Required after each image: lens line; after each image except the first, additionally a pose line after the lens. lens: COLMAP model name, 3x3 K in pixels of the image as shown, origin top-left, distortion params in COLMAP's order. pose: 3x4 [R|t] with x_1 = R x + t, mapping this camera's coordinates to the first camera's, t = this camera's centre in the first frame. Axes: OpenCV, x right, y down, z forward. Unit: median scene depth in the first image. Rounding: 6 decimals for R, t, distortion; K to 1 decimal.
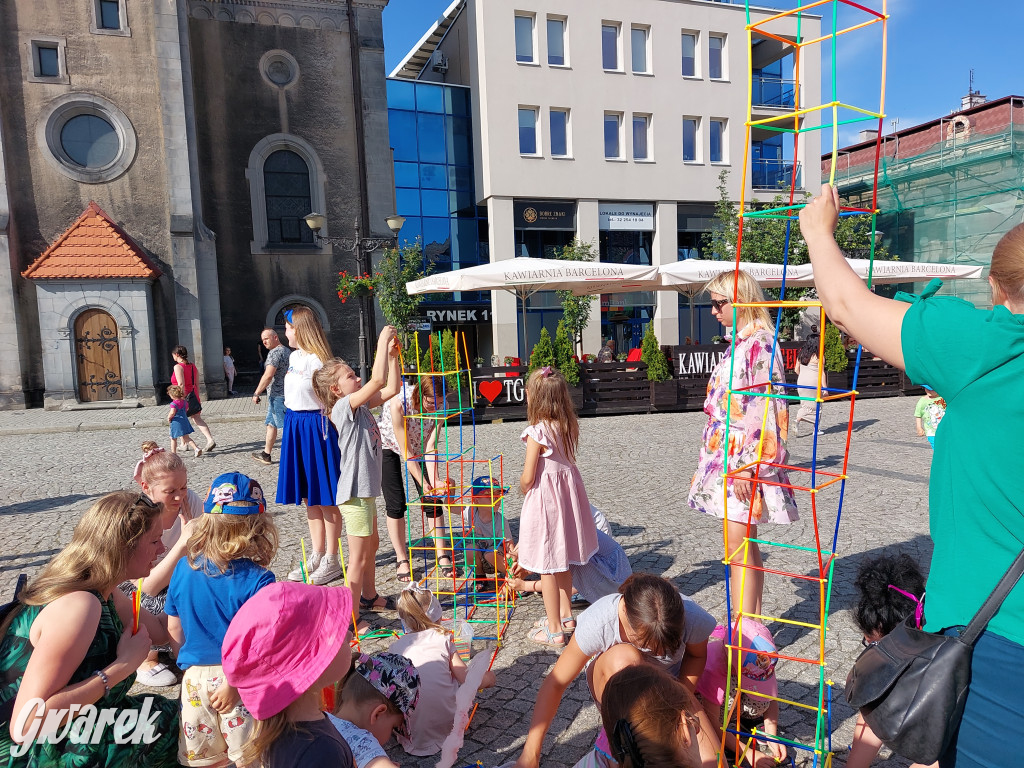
lens RADIAL K [[744.4, 0, 508.4], [0, 744.4, 385.7], [0, 0, 1]] dist [0.069626, -0.068213]
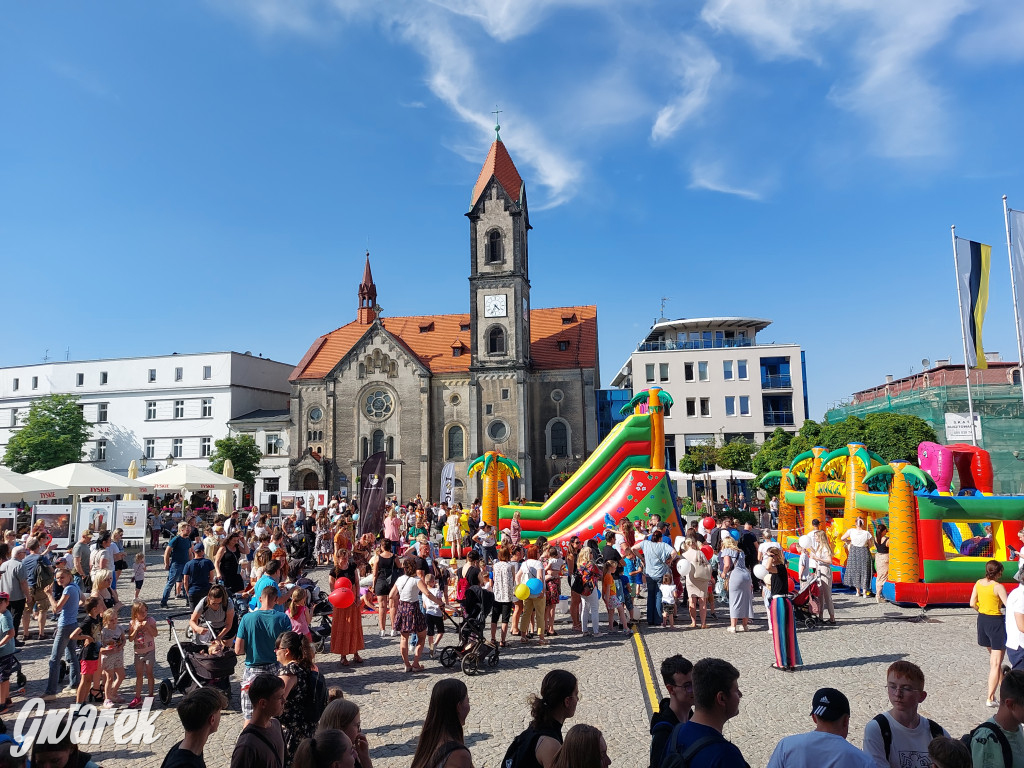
lens RADIAL K [[744.4, 0, 520.2], [0, 744.4, 374.9], [0, 0, 1]] dist [0.069626, -0.068213]
pose [[0.889589, -0.041943, -0.454833, 0.739239], [-0.046551, 0.982265, -0.181629, 0.021043], [0.454384, 0.182748, 0.871859, -1.330745]]
